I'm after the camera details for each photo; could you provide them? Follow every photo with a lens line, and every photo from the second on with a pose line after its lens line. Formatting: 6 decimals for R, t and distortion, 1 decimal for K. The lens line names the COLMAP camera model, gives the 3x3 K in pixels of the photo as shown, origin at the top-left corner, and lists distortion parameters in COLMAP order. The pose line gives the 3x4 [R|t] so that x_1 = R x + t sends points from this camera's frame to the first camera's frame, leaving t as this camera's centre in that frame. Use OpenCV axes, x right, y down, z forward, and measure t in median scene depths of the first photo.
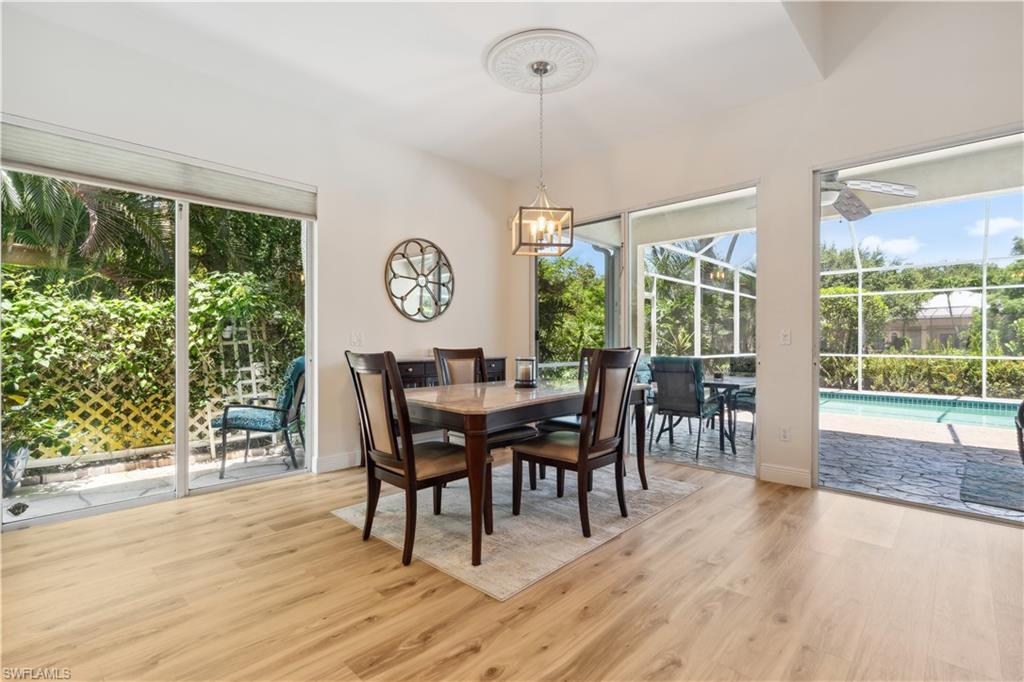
lens RADIAL K [[464.3, 0, 511.8], [0, 464.3, 349.7], [0, 0, 1]] dist [0.003927, 0.000380]
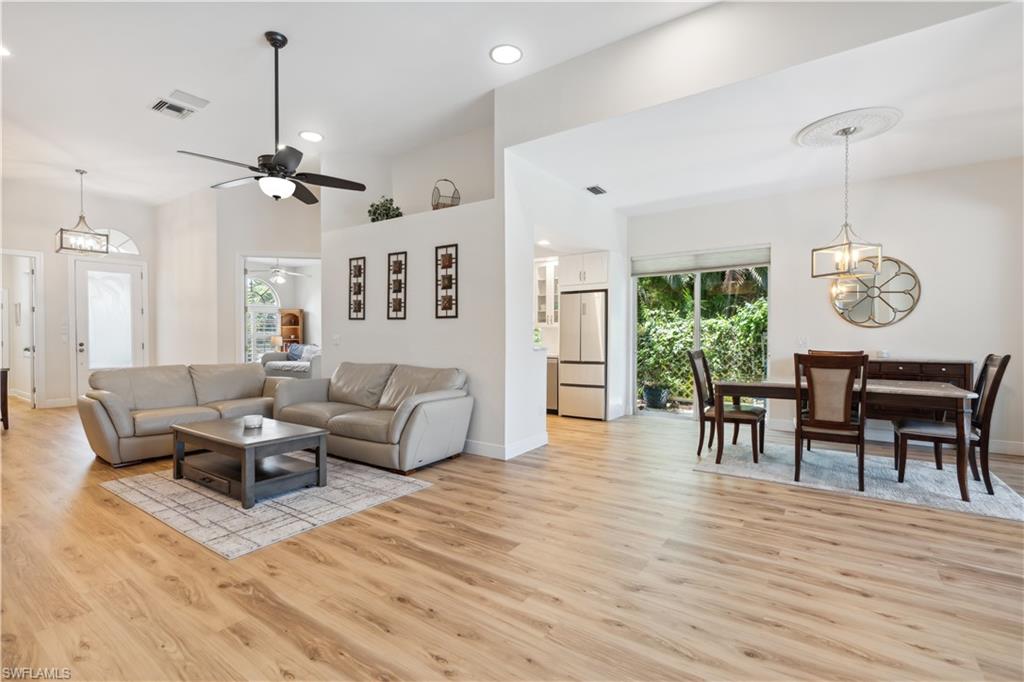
lens RADIAL K [[464.3, 0, 512.2], [0, 464.3, 337.7], [0, 0, 1]] dist [0.003927, 0.000380]
pose [[0.150189, 0.002793, -0.988653, 0.881916], [-0.017013, 0.999855, 0.000240, -0.021410], [0.988511, 0.016783, 0.150215, -0.062811]]
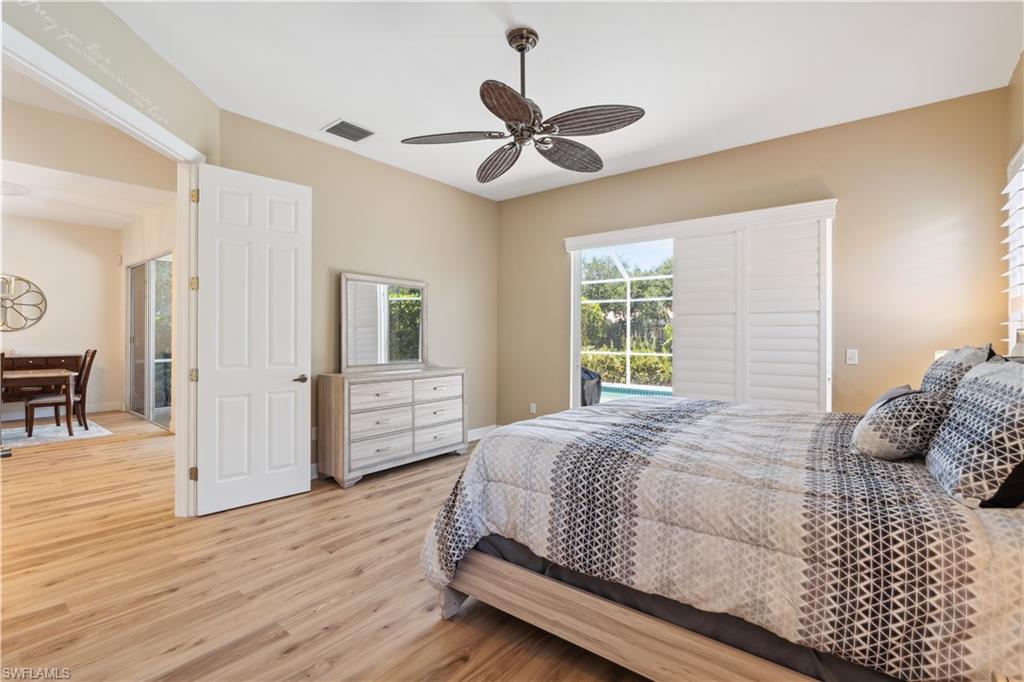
lens RADIAL K [[464.3, 0, 504.2], [0, 464.3, 335.3], [0, 0, 1]] dist [0.003927, 0.000380]
pose [[0.998108, 0.003000, 0.061411, 1.397669], [-0.001980, 0.999859, -0.016672, -0.029412], [-0.061453, 0.016519, 0.997973, -0.621325]]
